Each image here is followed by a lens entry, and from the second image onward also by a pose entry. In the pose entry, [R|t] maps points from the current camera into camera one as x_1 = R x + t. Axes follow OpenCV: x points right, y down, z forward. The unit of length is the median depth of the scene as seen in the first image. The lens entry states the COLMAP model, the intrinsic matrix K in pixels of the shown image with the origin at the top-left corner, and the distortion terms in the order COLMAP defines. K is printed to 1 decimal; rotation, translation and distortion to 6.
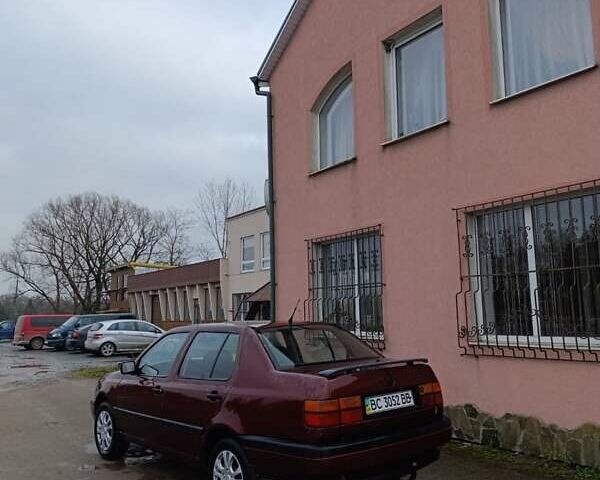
lens RADIAL K [[532.2, 0, 300.0], [0, 532.2, 215.5], [0, 0, 1]] dist [0.040358, -0.026868]
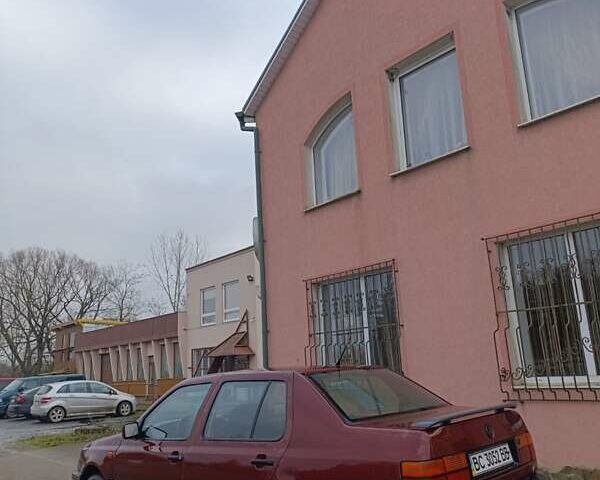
lens RADIAL K [[532.2, 0, 300.0], [0, 532.2, 215.5], [0, 0, 1]] dist [0.040358, -0.026868]
pose [[0.996158, -0.007616, 0.087248, -0.076037], [0.016012, 0.995258, -0.095943, 0.022071], [-0.086104, 0.096971, 0.991556, 0.073561]]
